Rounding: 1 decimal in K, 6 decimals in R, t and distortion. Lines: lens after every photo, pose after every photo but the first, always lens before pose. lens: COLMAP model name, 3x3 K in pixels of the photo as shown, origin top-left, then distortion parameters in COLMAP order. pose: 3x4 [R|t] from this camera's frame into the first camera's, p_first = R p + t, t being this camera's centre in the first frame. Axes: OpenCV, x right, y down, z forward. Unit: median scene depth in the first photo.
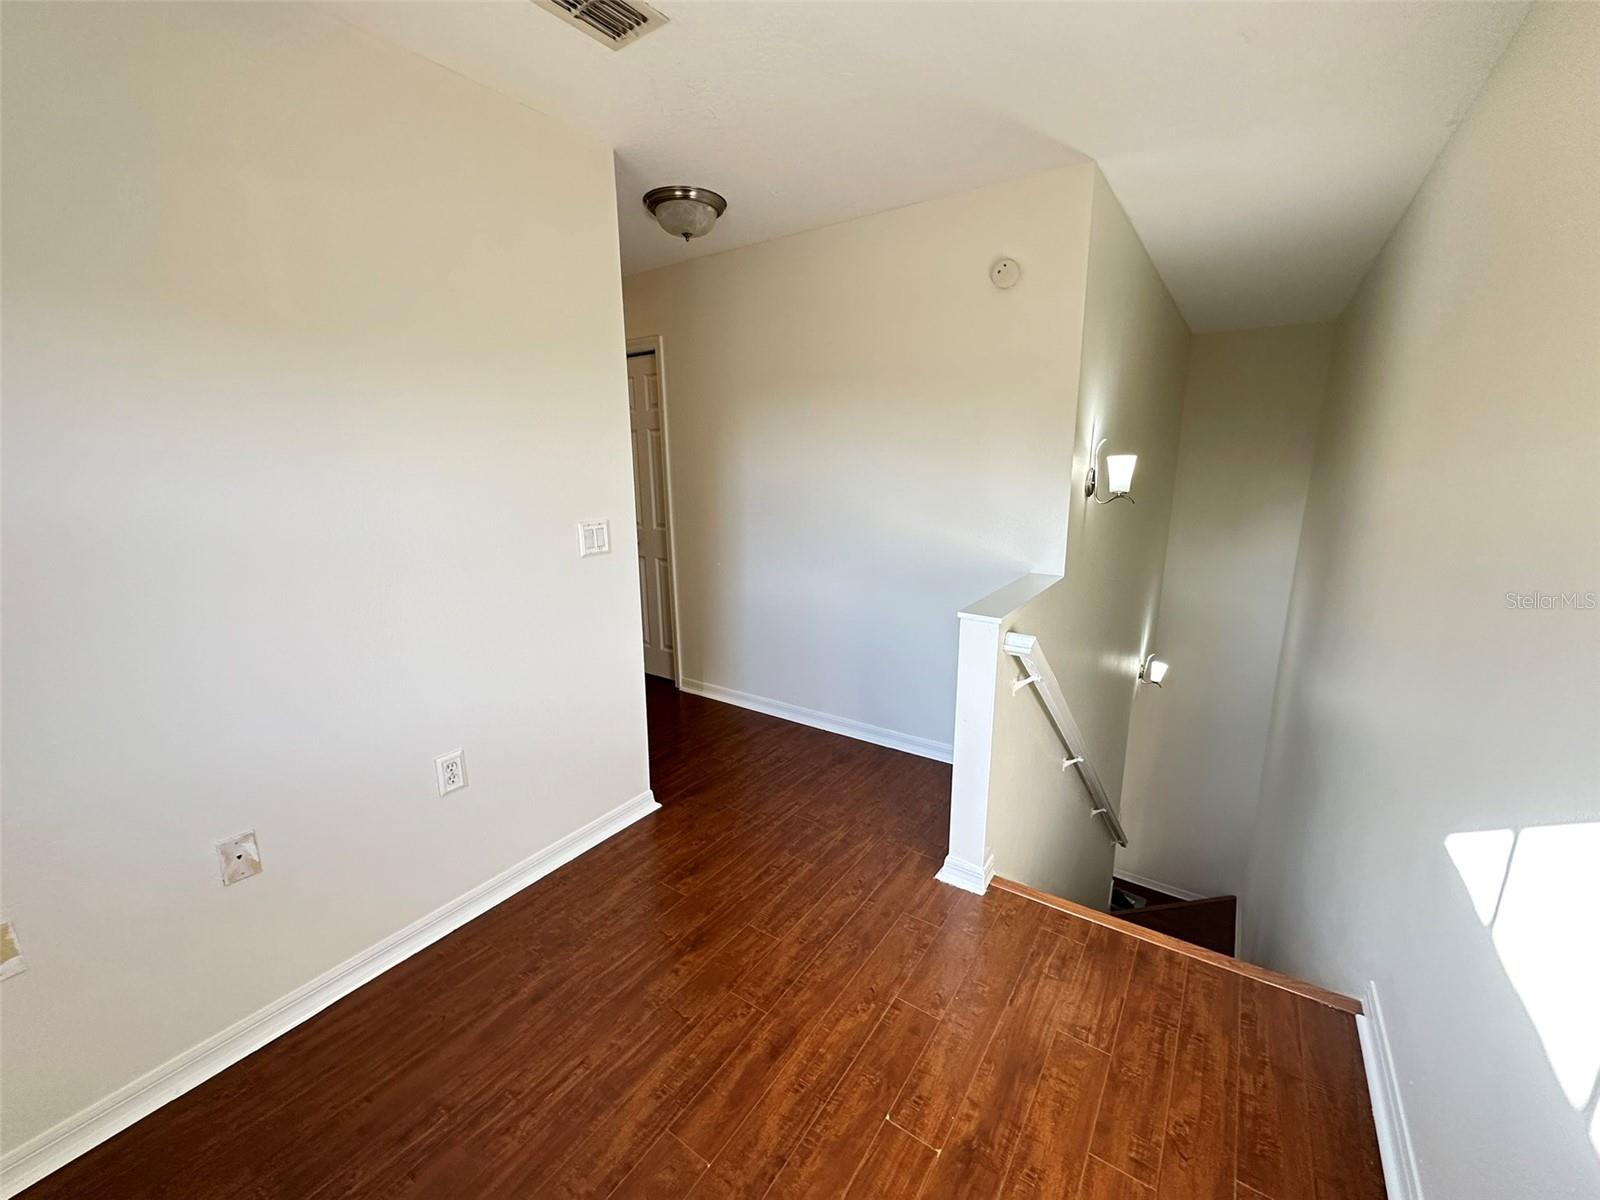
lens RADIAL K [[637.8, 0, 797.5], [0, 637.8, 609.6], [0, 0, 1]] dist [0.001247, 0.000418]
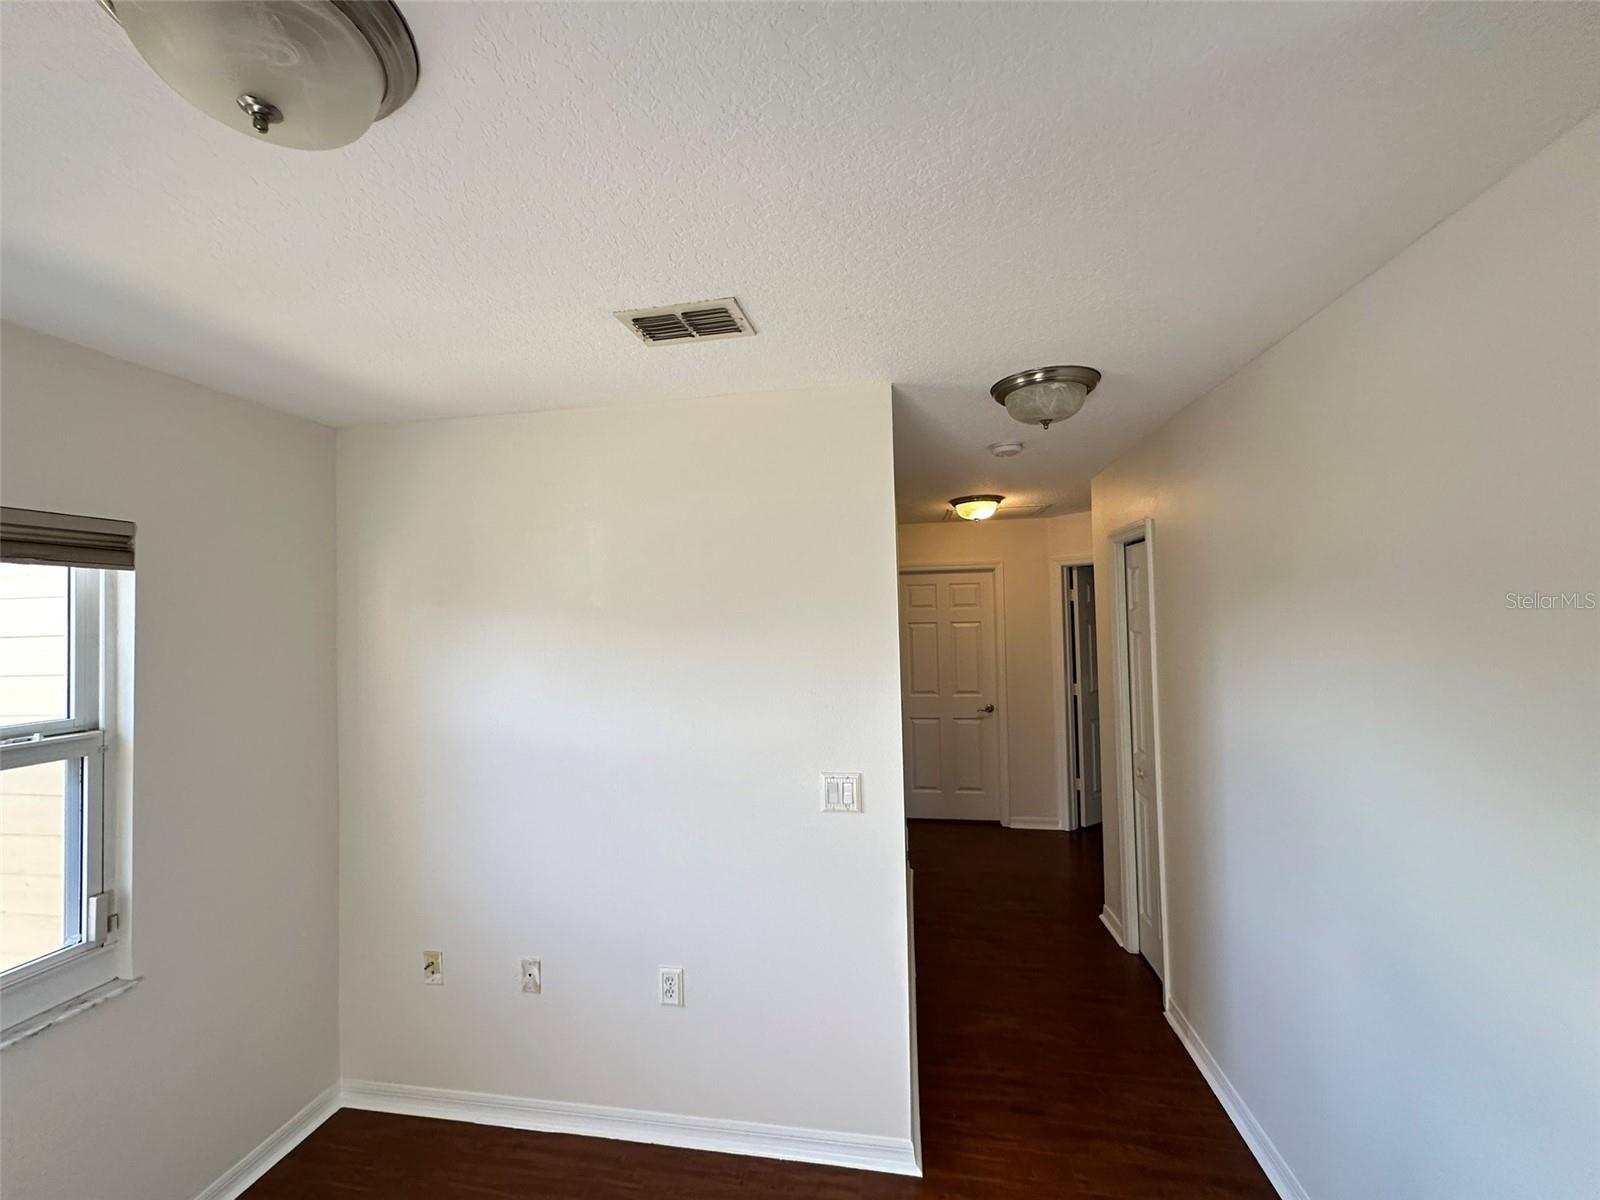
lens RADIAL K [[637.8, 0, 797.5], [0, 637.8, 609.6], [0, 0, 1]] dist [0.001247, 0.000418]
pose [[0.425864, -0.005841, -0.904768, 0.463344], [-0.192586, 0.976479, -0.096952, -0.266035], [0.884053, 0.215534, 0.414722, 0.531795]]
